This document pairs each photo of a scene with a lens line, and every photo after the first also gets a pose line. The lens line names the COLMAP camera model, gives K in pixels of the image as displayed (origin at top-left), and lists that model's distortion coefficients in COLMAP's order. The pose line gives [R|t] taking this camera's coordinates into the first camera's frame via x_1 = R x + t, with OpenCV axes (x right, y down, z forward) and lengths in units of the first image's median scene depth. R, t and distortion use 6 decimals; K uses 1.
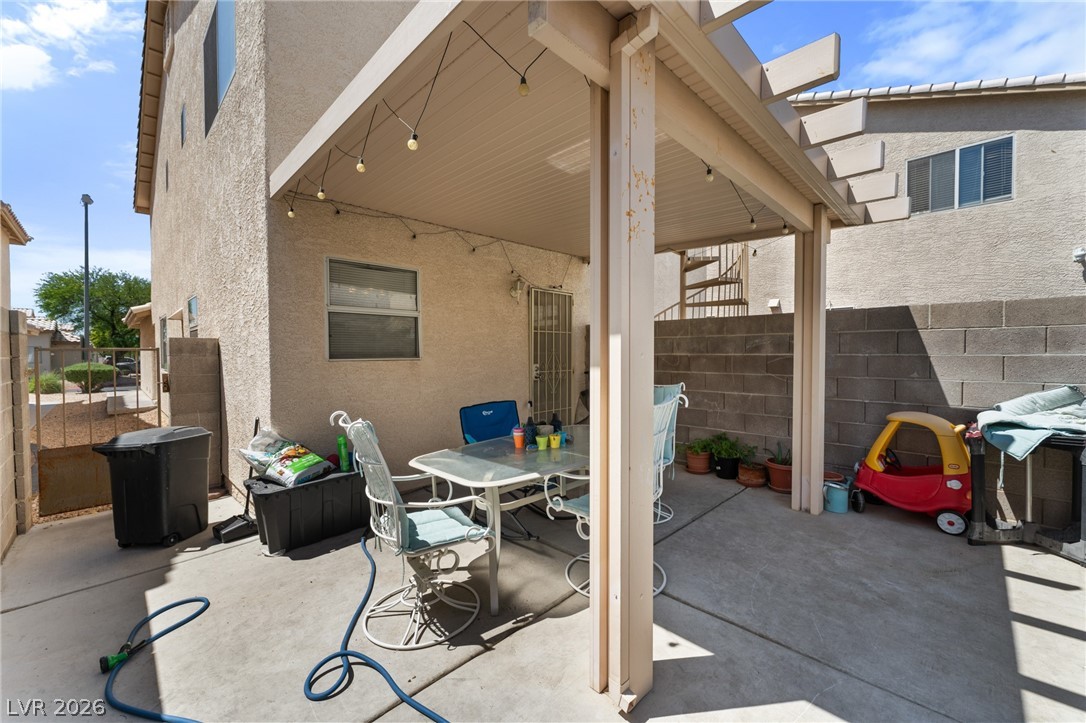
lens RADIAL K [[434.4, 0, 542.9], [0, 434.4, 360.7], [0, 0, 1]] dist [-0.002023, -0.000735]
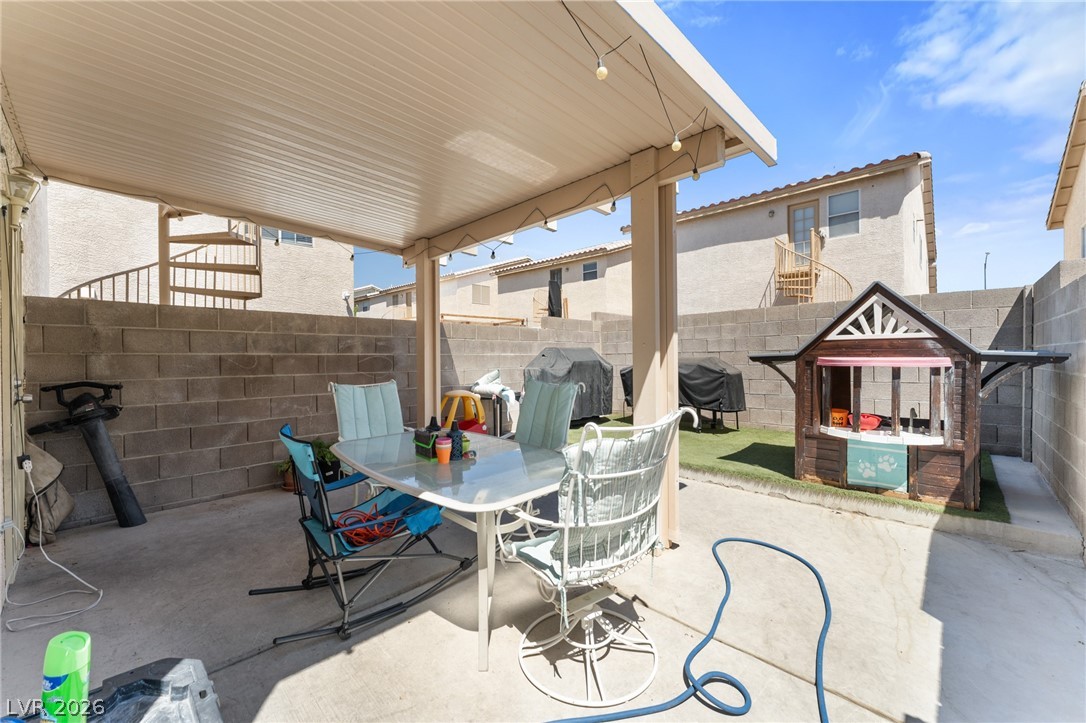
lens RADIAL K [[434.4, 0, 542.6], [0, 434.4, 361.9], [0, 0, 1]] dist [-0.002023, -0.000735]
pose [[-0.037934, -0.003476, 0.999274, -0.559671], [0.028305, 0.999589, 0.004552, 0.012170], [-0.998879, 0.028457, -0.037820, 0.564209]]
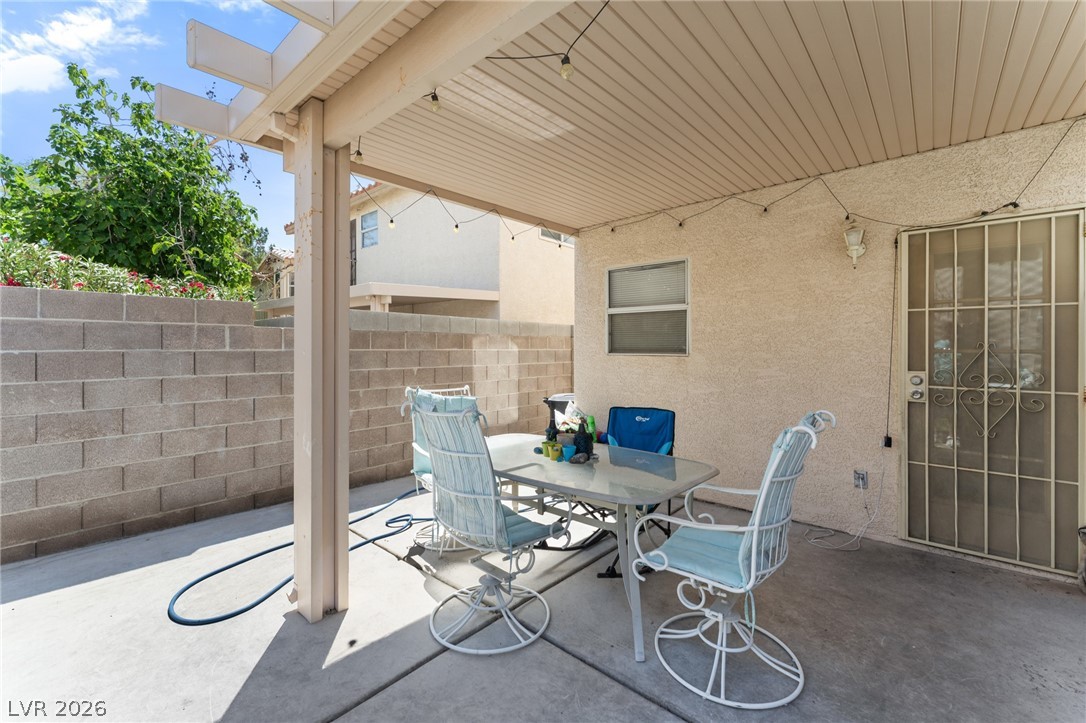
lens RADIAL K [[434.4, 0, 530.2], [0, 434.4, 347.0], [0, 0, 1]] dist [-0.002023, -0.000735]
pose [[0.061272, 0.004028, -0.998113, 0.579133], [-0.020395, 0.999788, 0.002783, -0.016500], [0.997913, 0.020186, 0.061341, 0.585958]]
